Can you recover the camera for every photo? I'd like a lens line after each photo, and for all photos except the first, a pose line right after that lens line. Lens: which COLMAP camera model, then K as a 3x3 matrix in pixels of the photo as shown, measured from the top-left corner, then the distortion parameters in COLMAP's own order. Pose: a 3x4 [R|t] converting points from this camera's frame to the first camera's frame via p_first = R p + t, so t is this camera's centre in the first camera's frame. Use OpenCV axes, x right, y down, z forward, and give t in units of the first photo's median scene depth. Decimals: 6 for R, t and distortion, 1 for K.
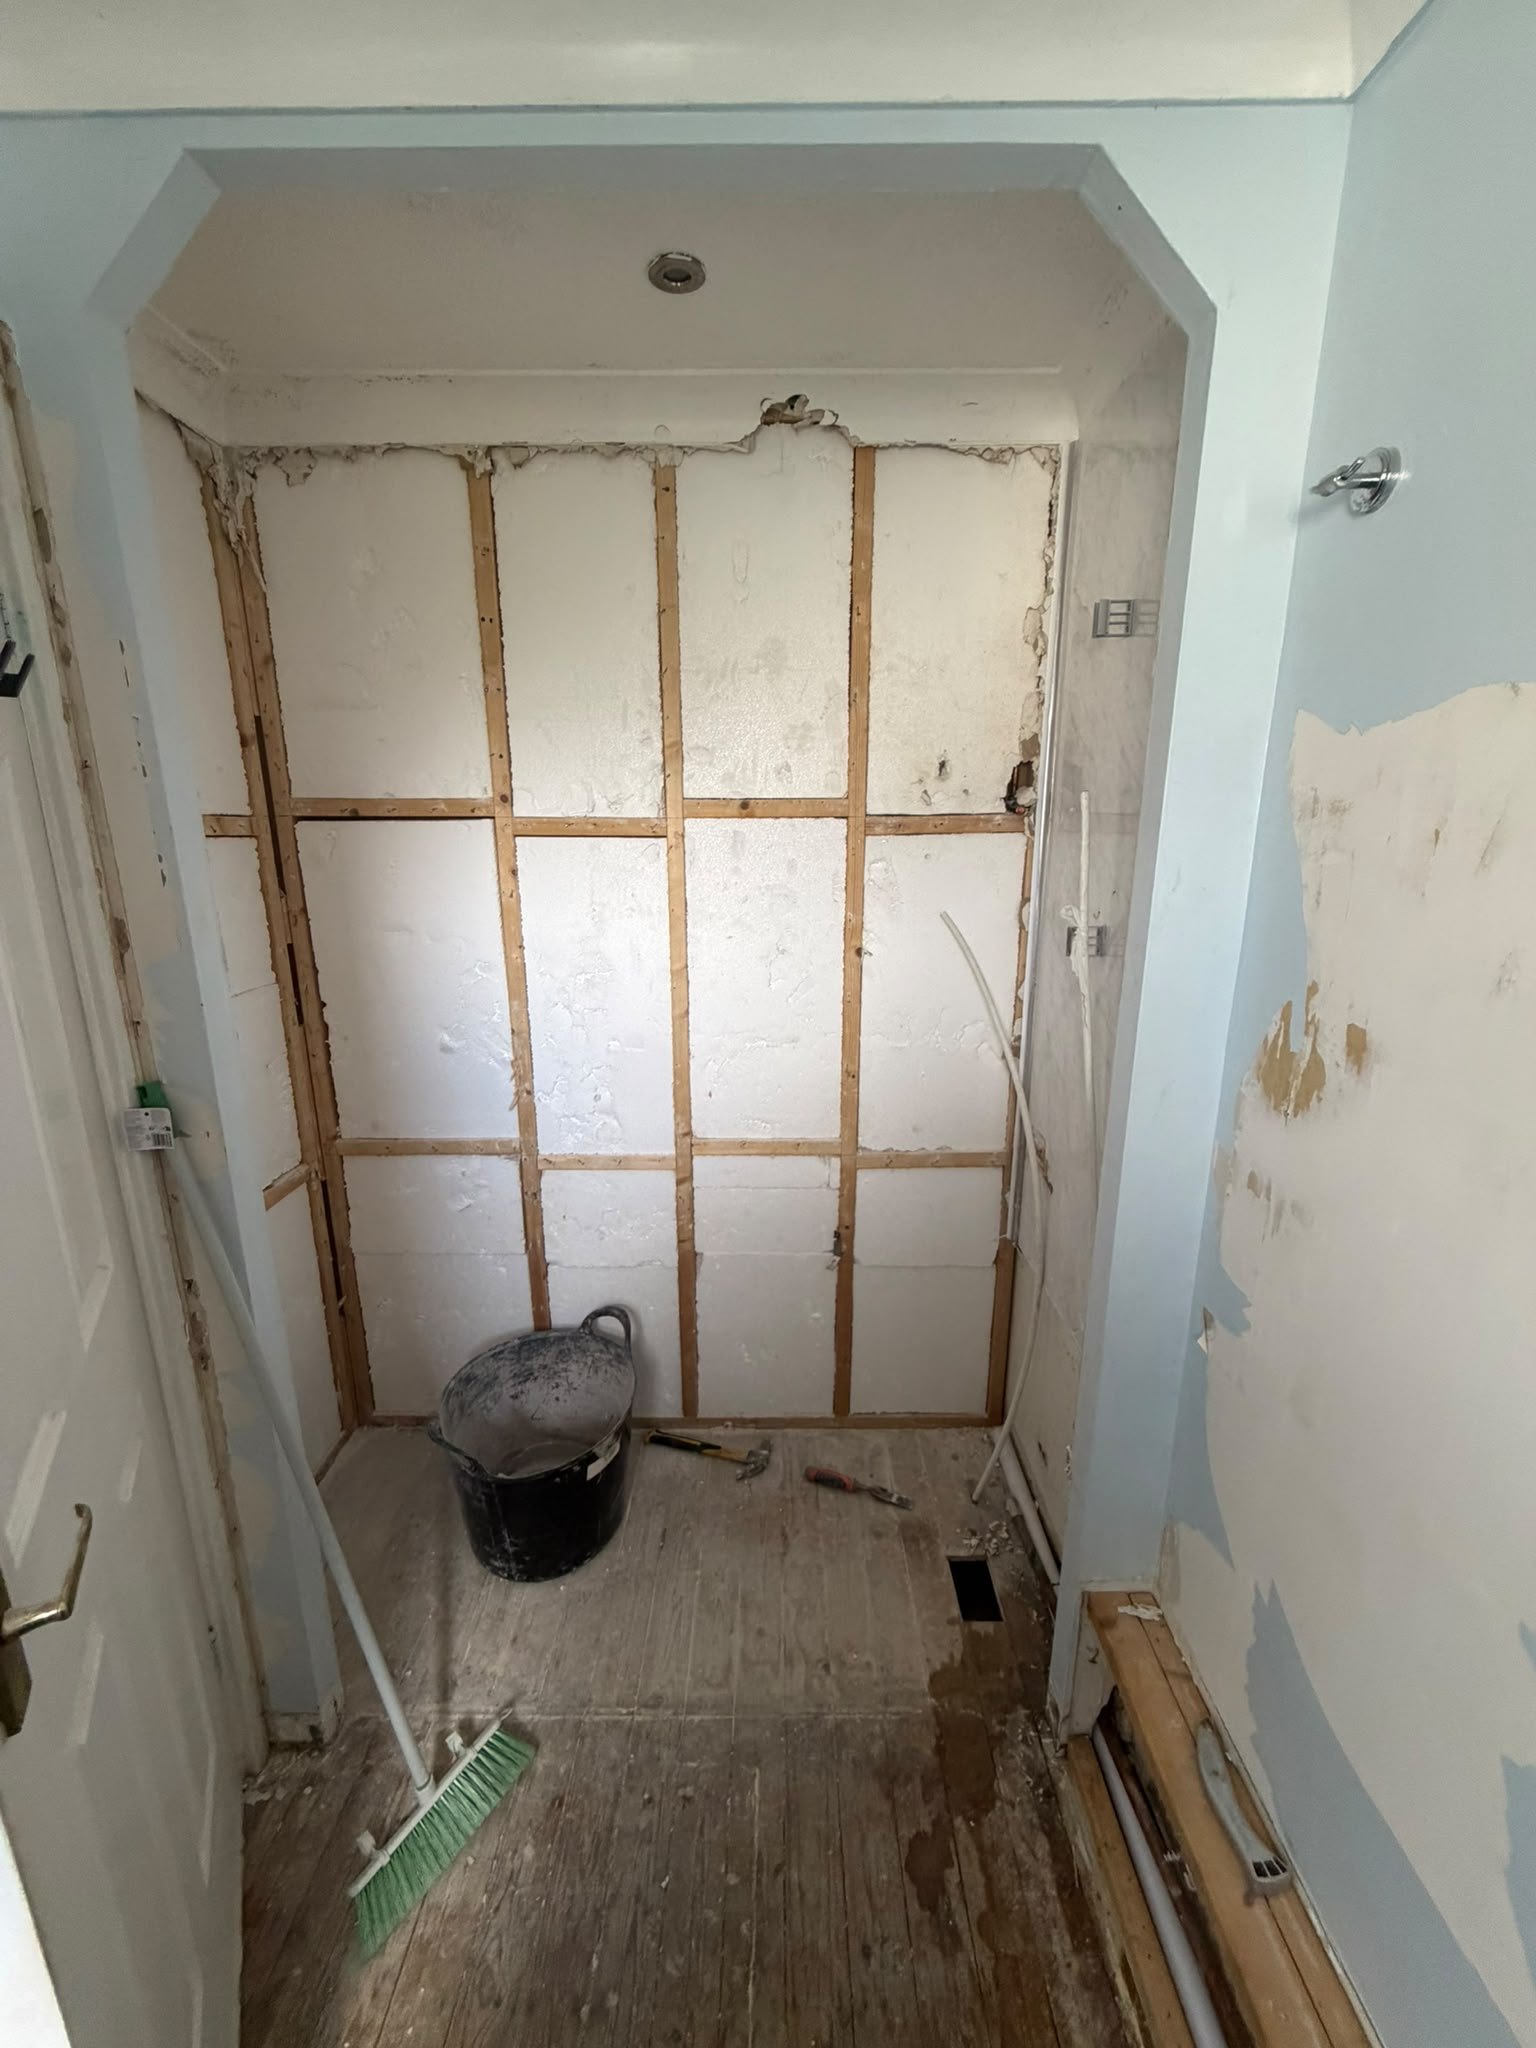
lens RADIAL K [[826.2, 0, 769.6], [0, 826.2, 1023.7], [0, 0, 1]] dist [0.002845, 0.000238]
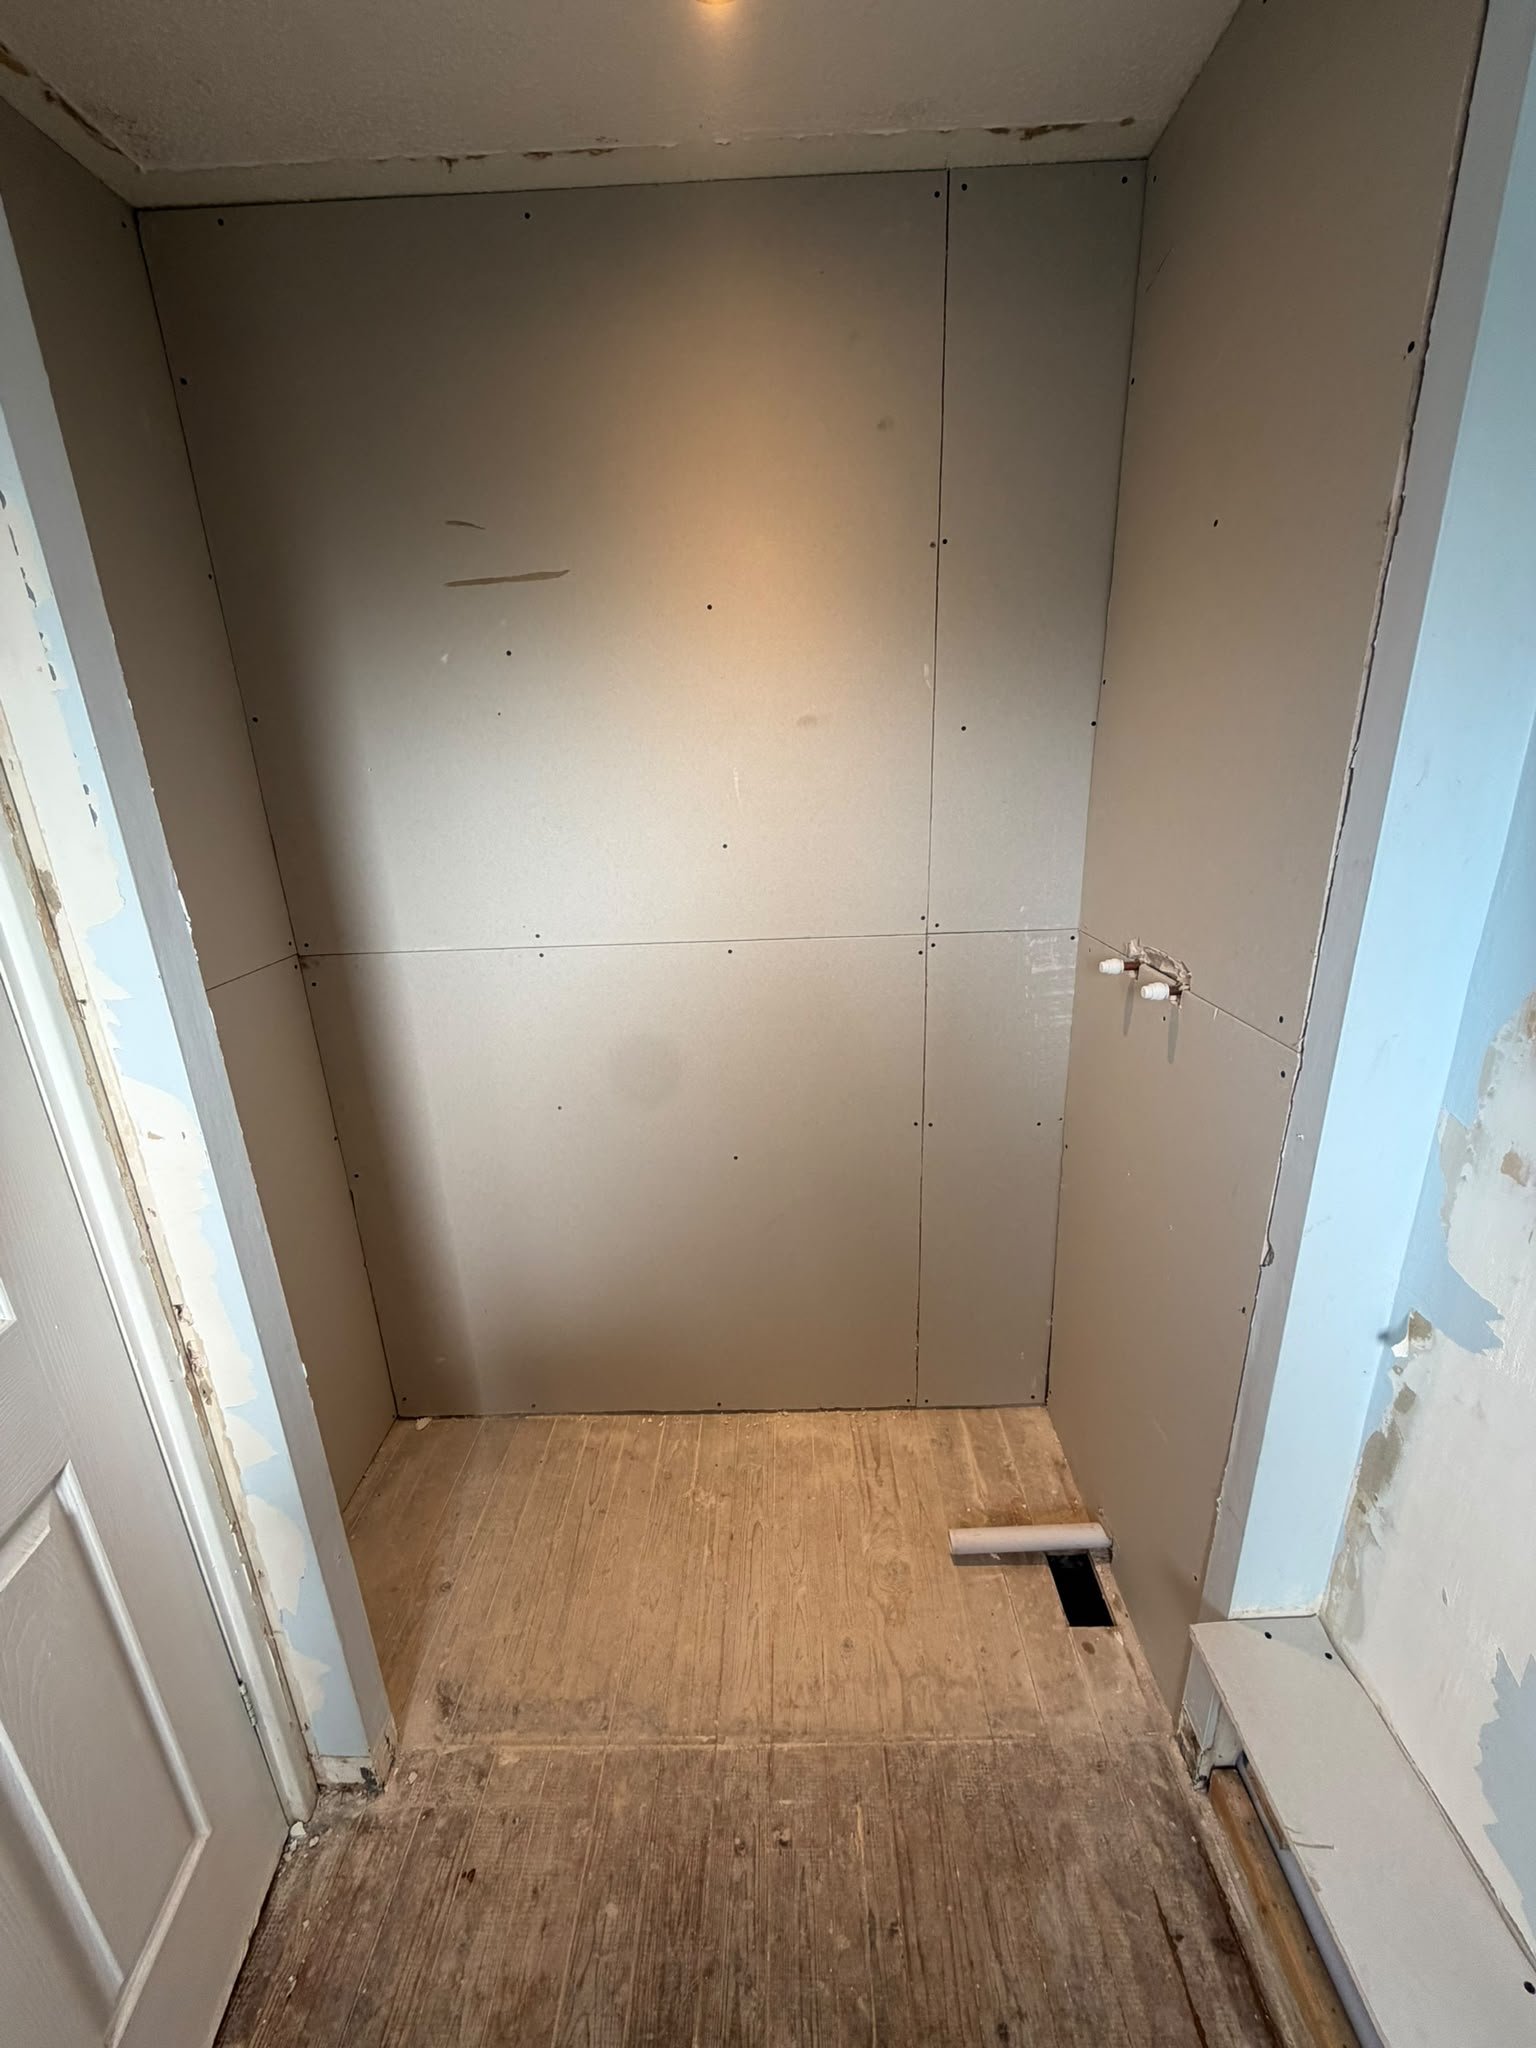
lens RADIAL K [[826.2, 0, 770.4], [0, 826.2, 1024.4], [0, 0, 1]] dist [0.002845, 0.000238]
pose [[0.999377, -0.030099, -0.018429, -0.073527], [0.031379, 0.996792, 0.073626, -0.014775], [0.016154, -0.074158, 0.997116, 0.179855]]
